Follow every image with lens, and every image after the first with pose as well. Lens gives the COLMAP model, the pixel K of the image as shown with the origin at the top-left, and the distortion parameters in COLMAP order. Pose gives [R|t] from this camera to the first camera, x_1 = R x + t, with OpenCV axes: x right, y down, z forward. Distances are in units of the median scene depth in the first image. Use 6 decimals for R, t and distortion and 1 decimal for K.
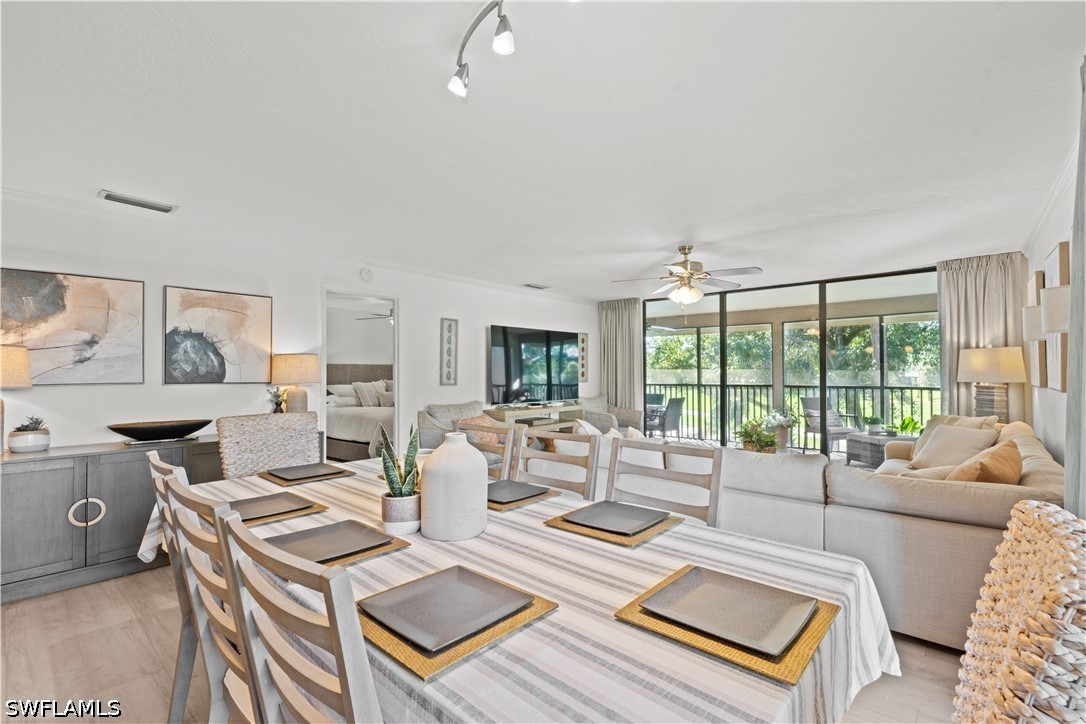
lens RADIAL K [[490.6, 0, 540.6], [0, 490.6, 365.3], [0, 0, 1]] dist [-0.002027, -0.000034]
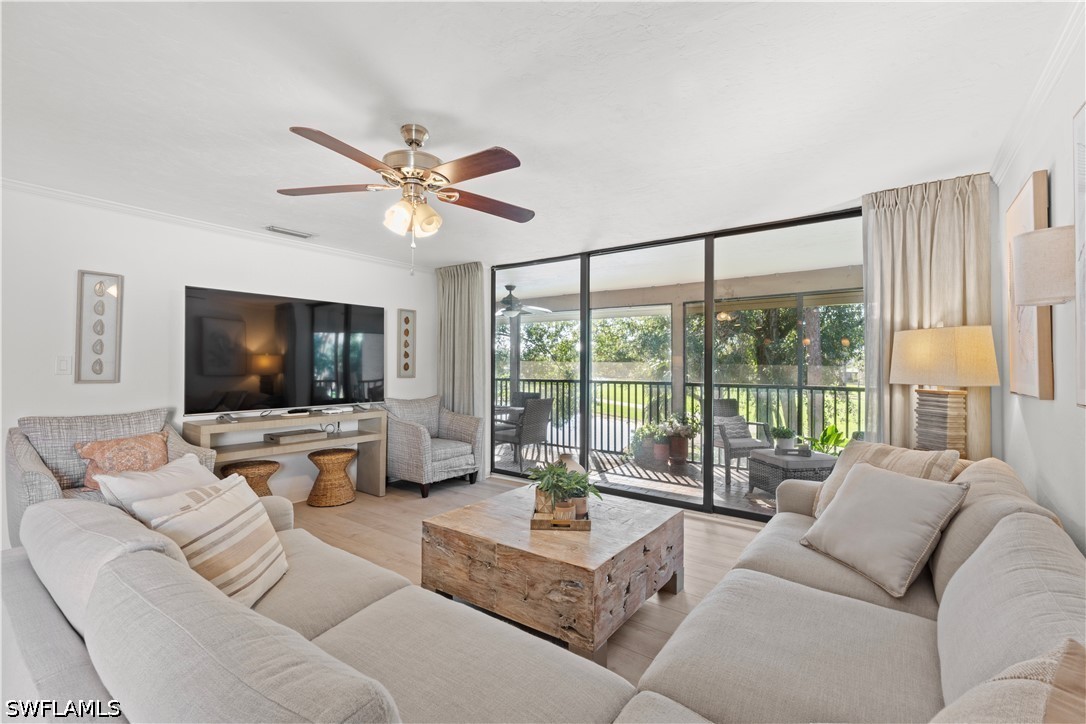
lens RADIAL K [[490.6, 0, 541.9], [0, 490.6, 359.4], [0, 0, 1]] dist [-0.002027, -0.000034]
pose [[0.996675, 0.009837, 0.080882, 0.308562], [-0.010052, 0.999947, 0.002249, 0.005322], [-0.080855, -0.003054, 0.996721, 0.356272]]
